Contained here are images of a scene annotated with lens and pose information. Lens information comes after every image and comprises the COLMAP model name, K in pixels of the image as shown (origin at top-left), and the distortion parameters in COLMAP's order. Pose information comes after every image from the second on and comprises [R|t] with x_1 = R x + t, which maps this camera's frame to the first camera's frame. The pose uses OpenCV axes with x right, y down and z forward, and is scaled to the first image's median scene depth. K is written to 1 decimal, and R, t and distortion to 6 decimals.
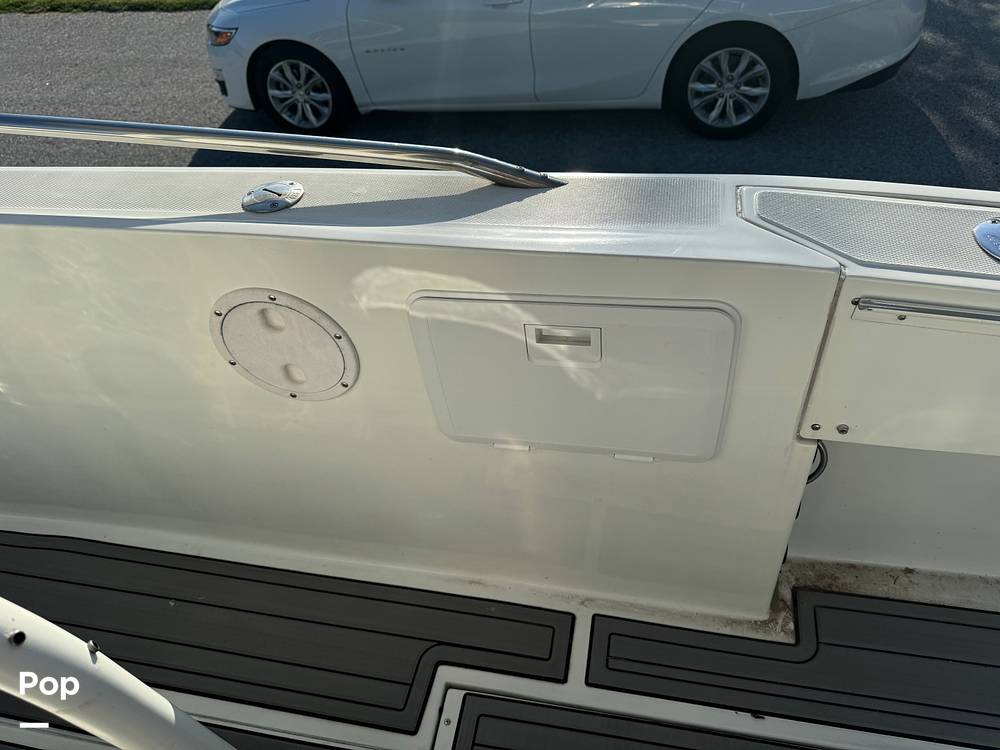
lens RADIAL K [[705.8, 0, 502.6], [0, 705.8, 376.6], [0, 0, 1]] dist [0.043909, -0.048507]
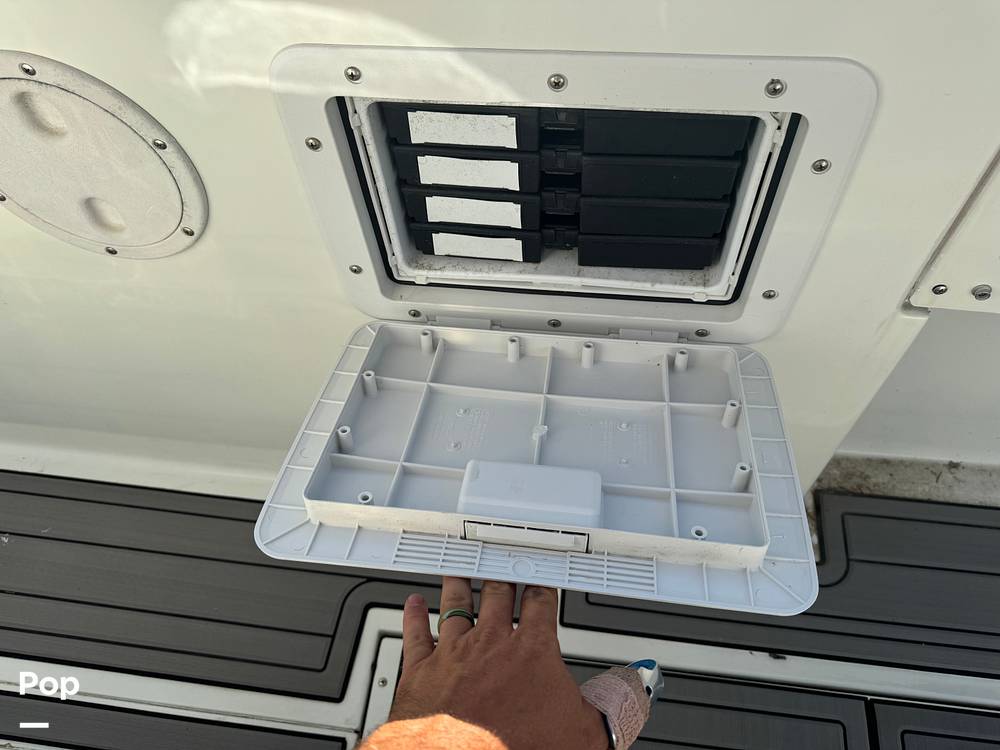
lens RADIAL K [[705.8, 0, 497.9], [0, 705.8, 367.5], [0, 0, 1]] dist [0.043909, -0.048507]
pose [[0.996567, -0.023587, 0.079360, -0.006548], [0.009278, 0.984338, 0.176049, 0.017909], [-0.082270, -0.174709, 0.981177, 0.292050]]
